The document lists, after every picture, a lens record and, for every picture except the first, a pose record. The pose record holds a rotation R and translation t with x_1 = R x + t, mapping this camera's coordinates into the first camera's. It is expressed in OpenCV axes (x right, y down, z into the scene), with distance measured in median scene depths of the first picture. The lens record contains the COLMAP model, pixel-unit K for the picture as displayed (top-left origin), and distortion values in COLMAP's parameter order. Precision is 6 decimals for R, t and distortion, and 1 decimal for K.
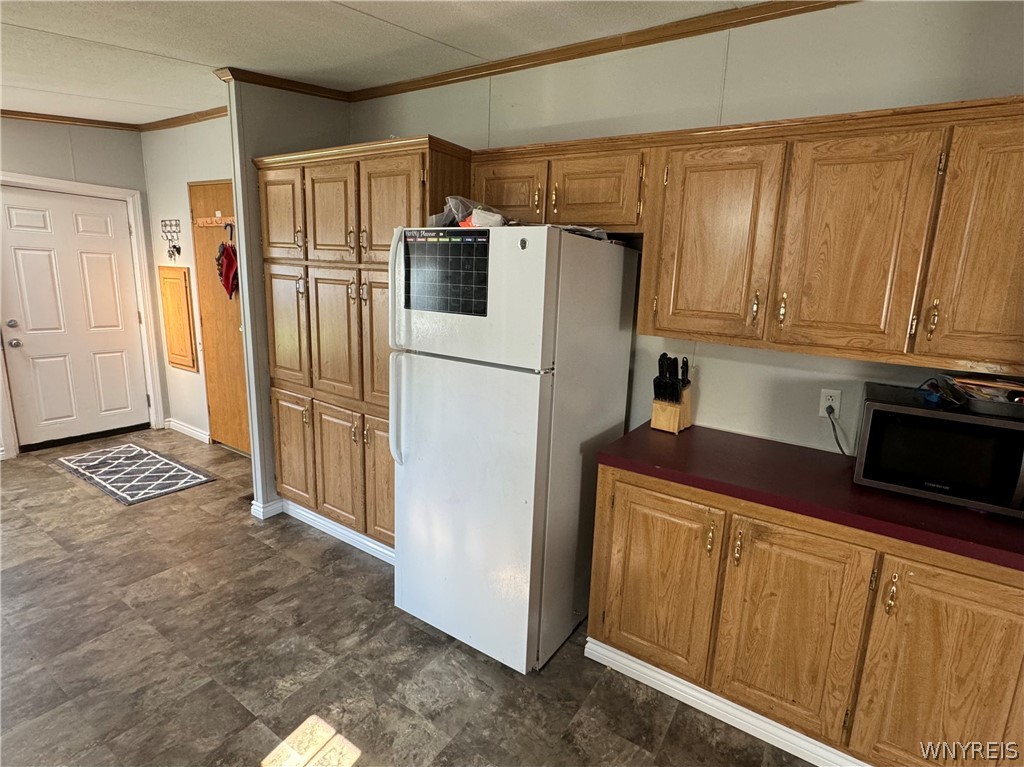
lens RADIAL K [[410.0, 0, 517.1], [0, 410.0, 381.8], [0, 0, 1]] dist [0.001608, -0.000076]
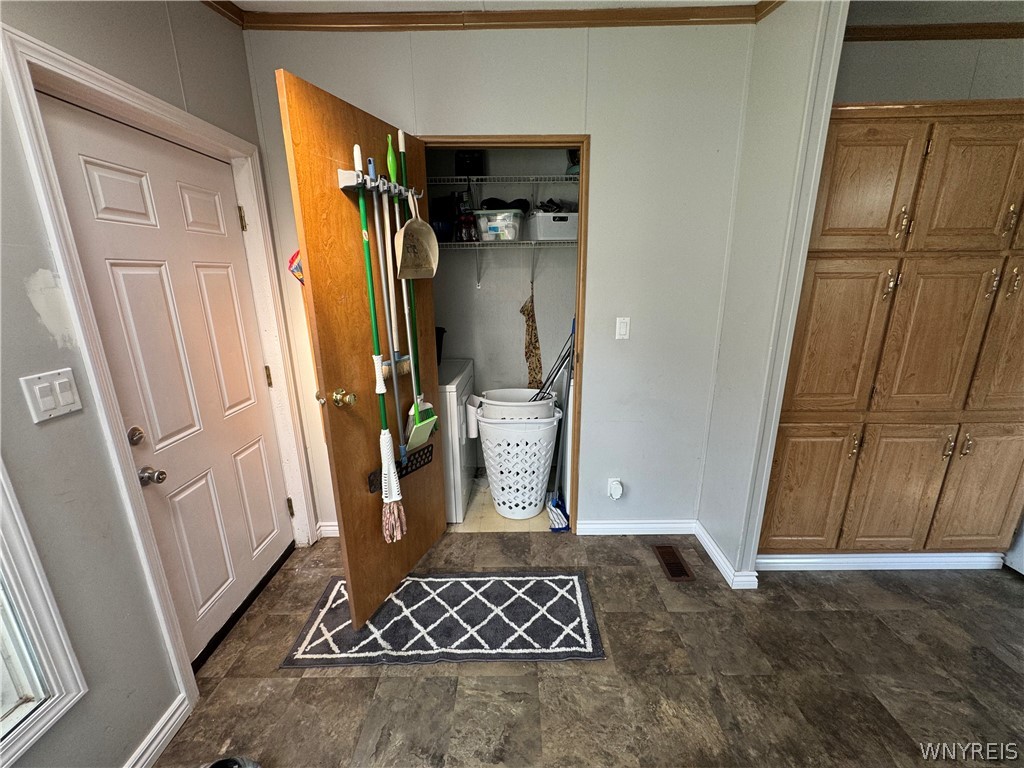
lens RADIAL K [[369.0, 0, 508.6], [0, 369.0, 395.7], [0, 0, 1]] dist [-0.000717, -0.000152]
pose [[0.884063, -0.207455, 0.418802, -1.185638], [0.173979, 0.977765, 0.117080, -0.186155], [-0.433778, -0.030643, 0.900498, 0.537021]]
